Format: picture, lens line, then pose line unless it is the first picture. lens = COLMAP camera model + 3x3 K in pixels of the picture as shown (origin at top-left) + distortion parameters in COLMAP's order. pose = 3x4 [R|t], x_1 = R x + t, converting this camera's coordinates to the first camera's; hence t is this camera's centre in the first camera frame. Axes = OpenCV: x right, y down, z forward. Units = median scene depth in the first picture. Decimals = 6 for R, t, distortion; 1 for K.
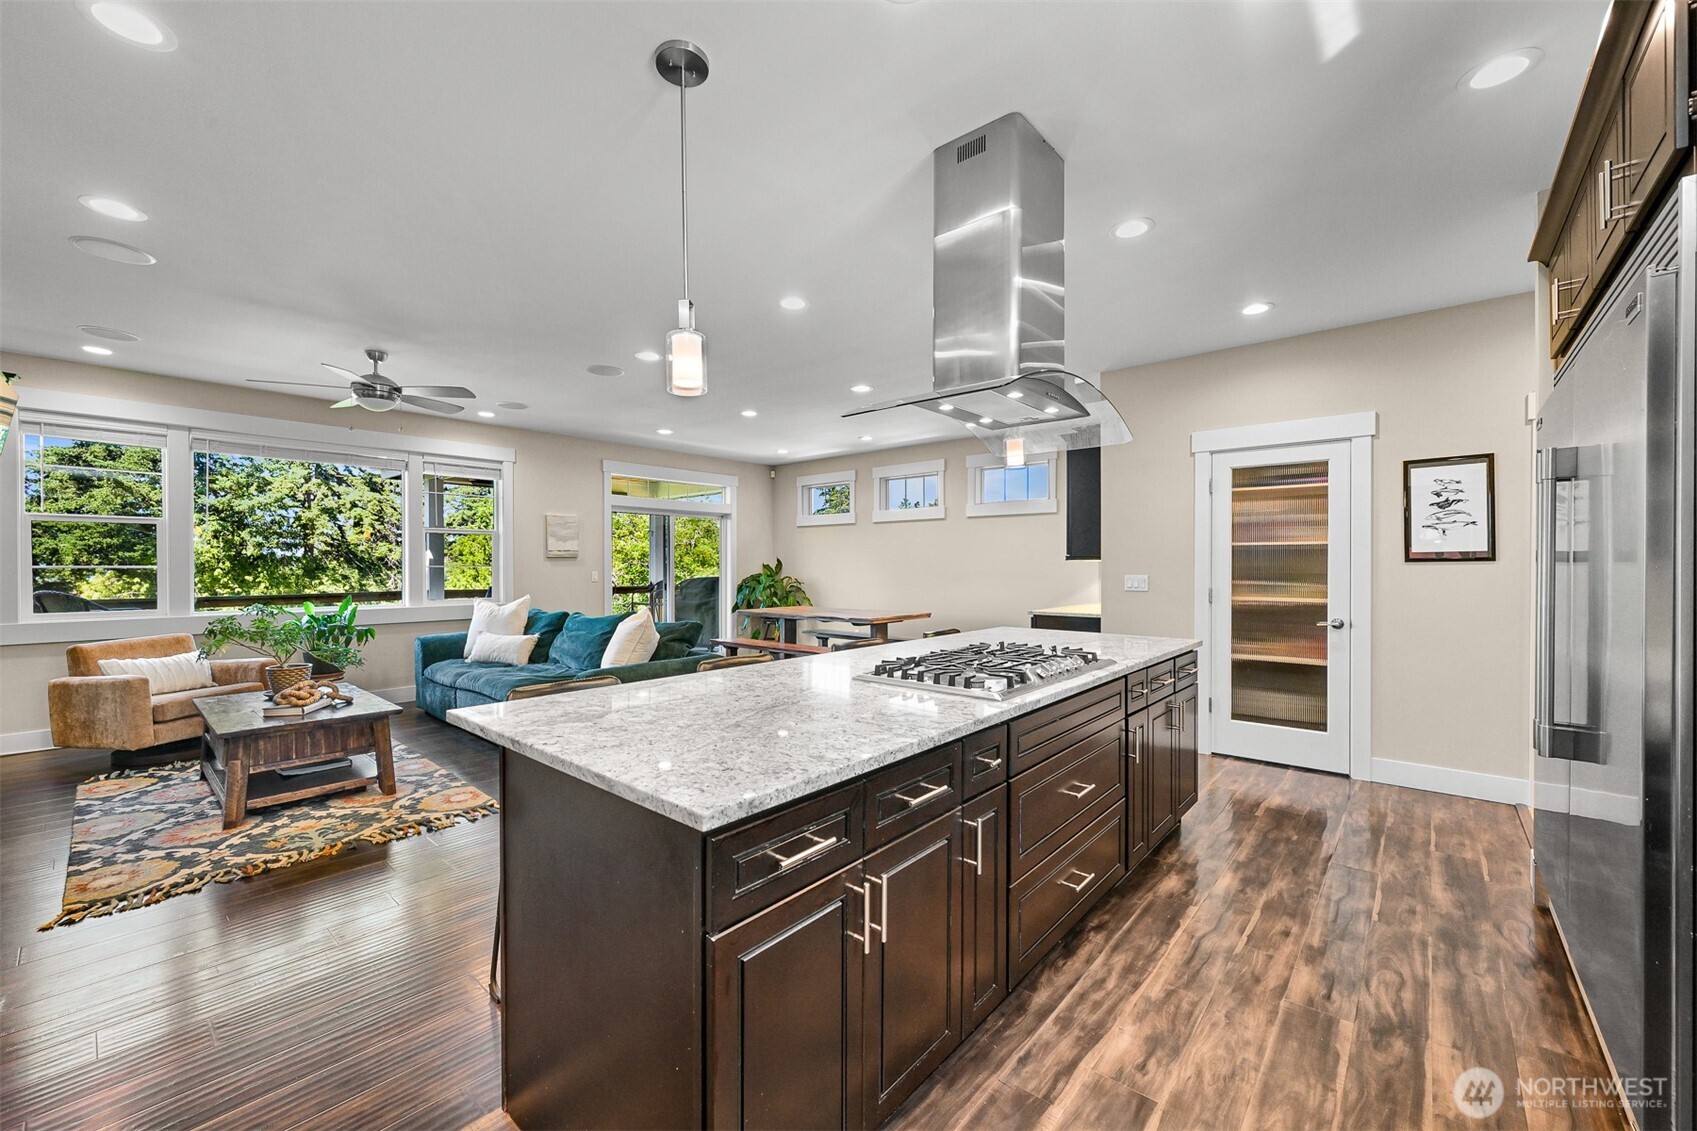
lens RADIAL K [[671.1, 0, 839.2], [0, 671.1, 571.1], [0, 0, 1]] dist [0.002953, -0.001498]
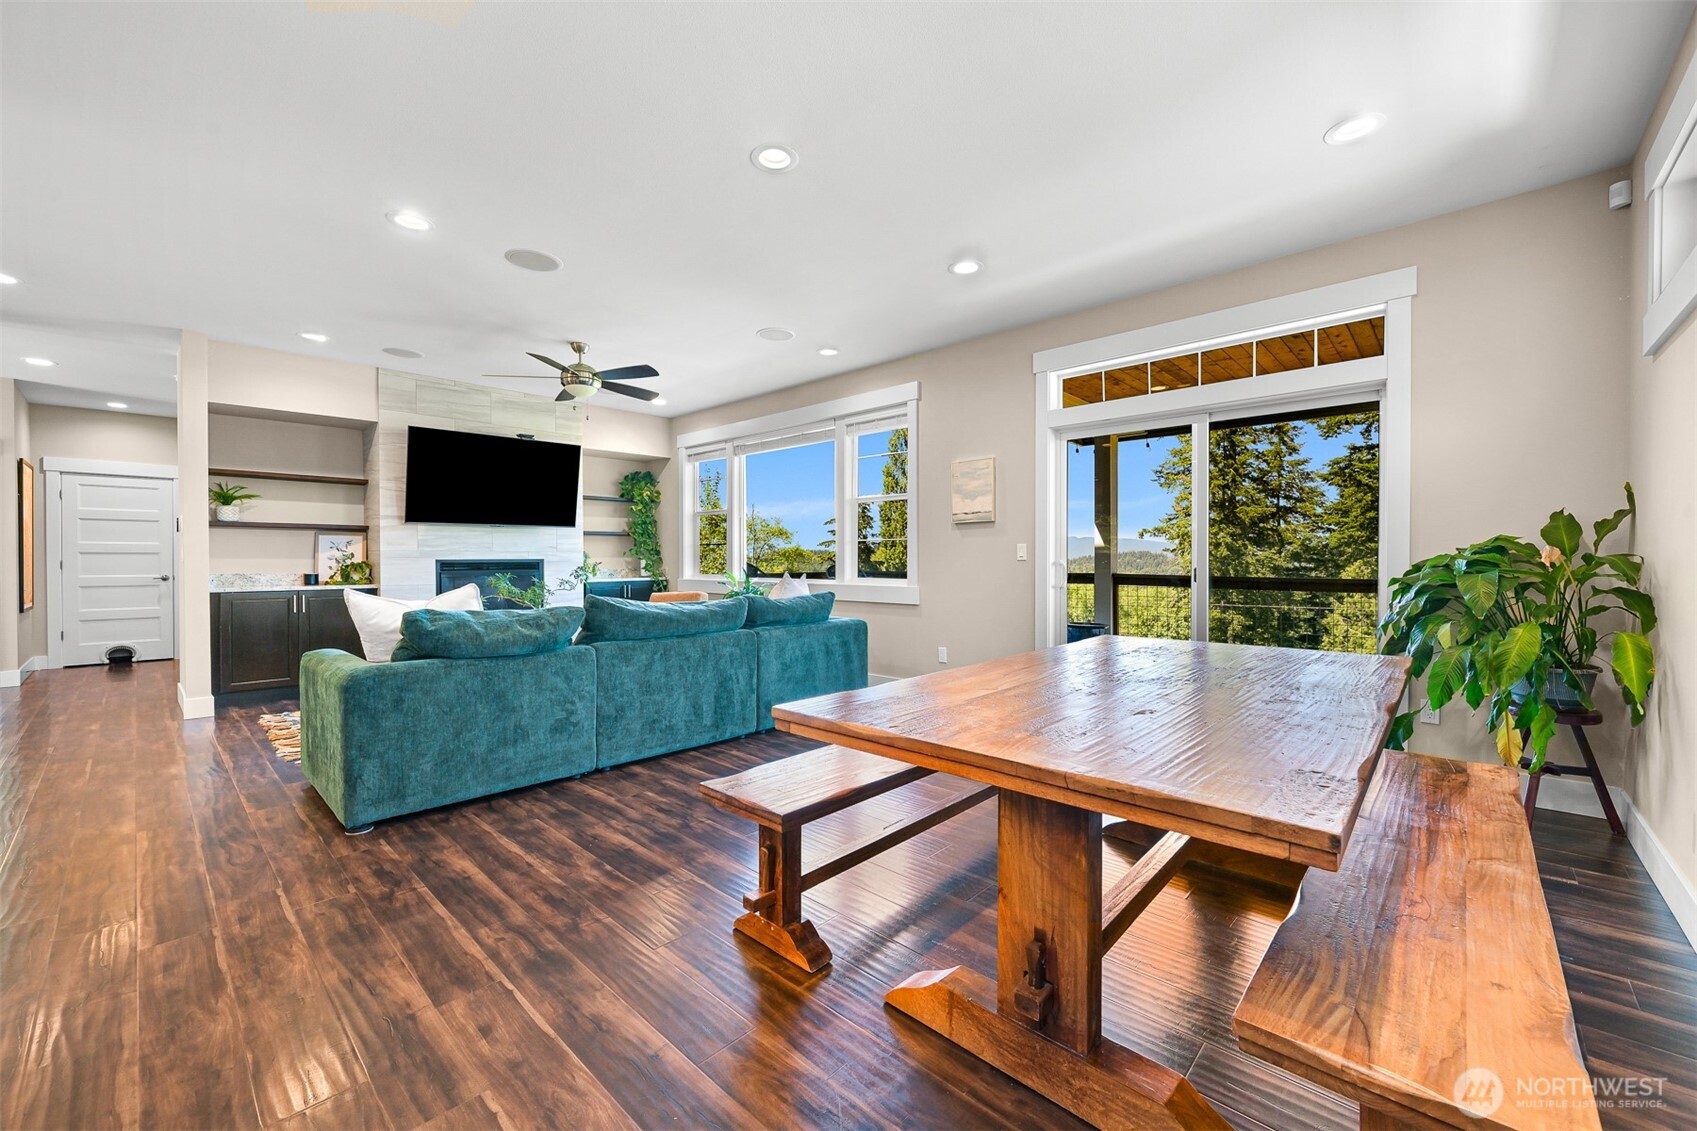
lens RADIAL K [[671.1, 0, 858.2], [0, 671.1, 561.2], [0, 0, 1]] dist [0.002953, -0.001498]
pose [[-0.000152, 0.002880, -0.999996, 0.043149], [-0.006238, 0.999976, 0.002881, 0.002700], [0.999981, 0.006239, -0.000134, 0.149831]]
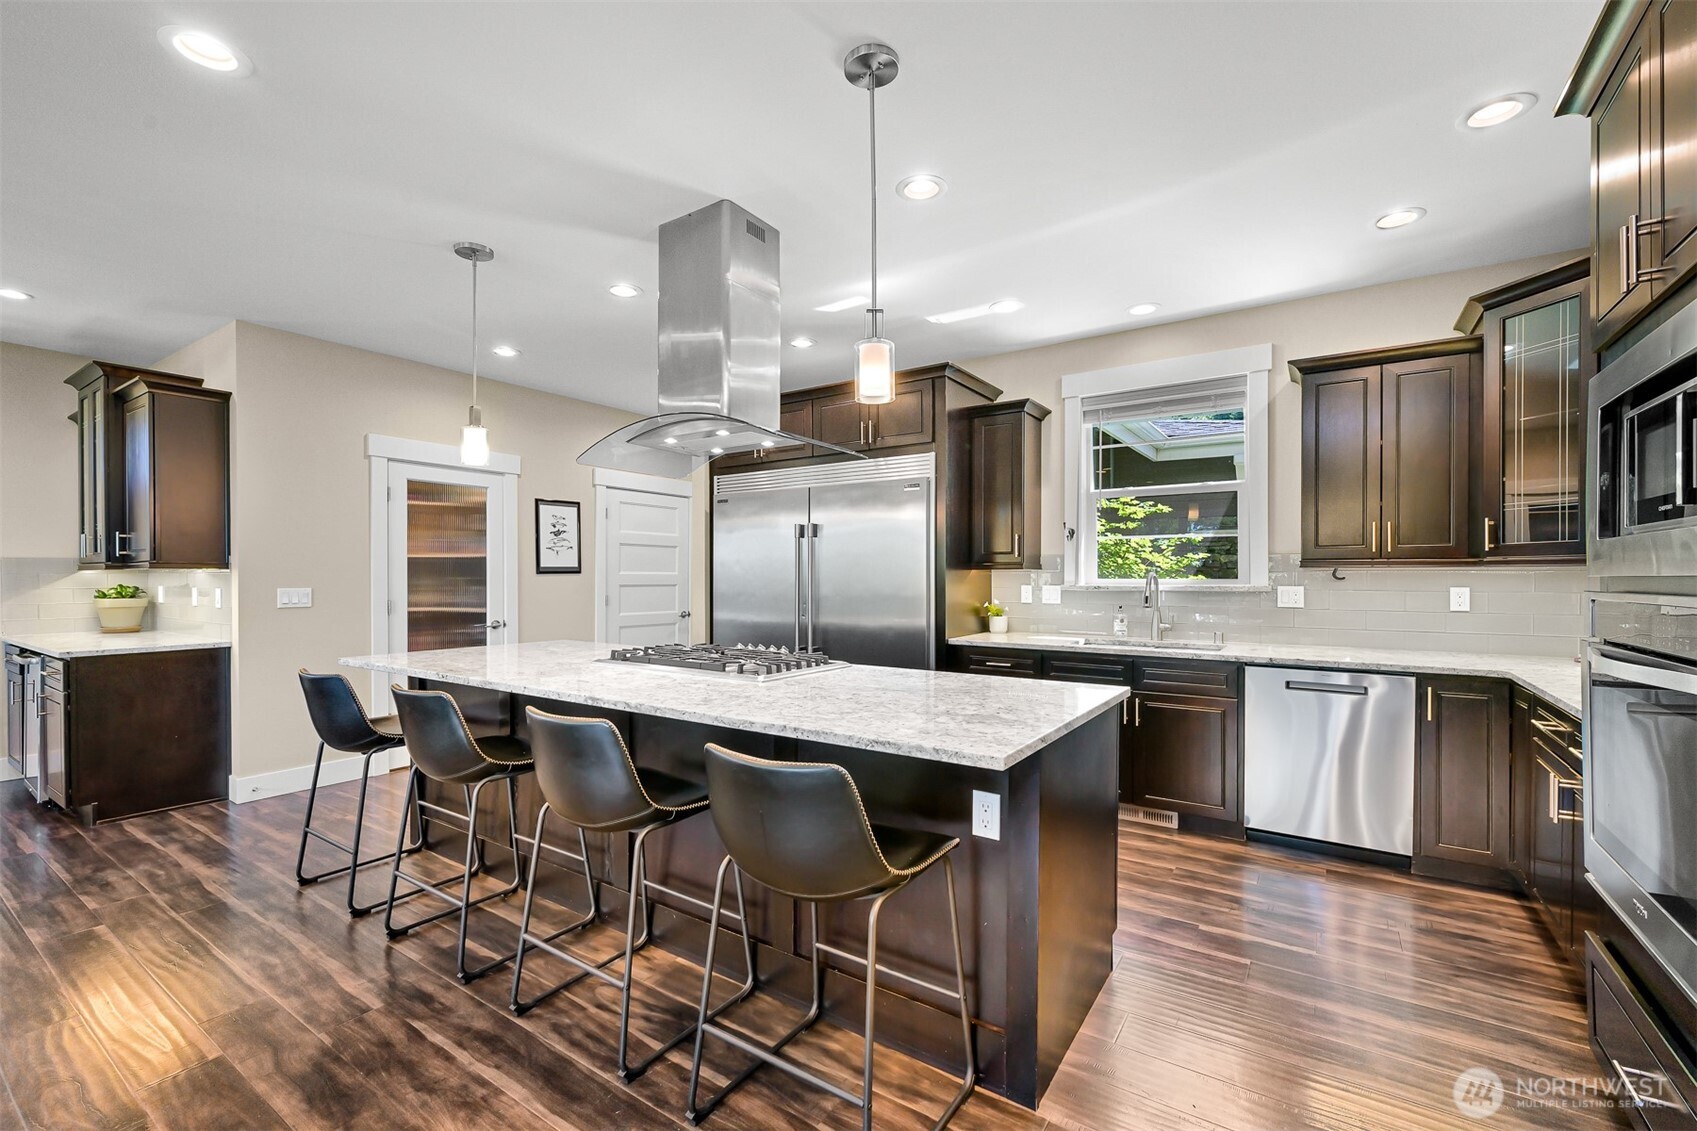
lens RADIAL K [[673.8, 0, 846.2], [0, 673.8, 575.9], [0, 0, 1]] dist [-0.000544, -0.000444]
pose [[-0.180735, -0.005319, 0.983517, -0.050614], [0.010766, 0.999915, 0.007386, -0.001007], [-0.983473, 0.011923, -0.180662, 0.053435]]
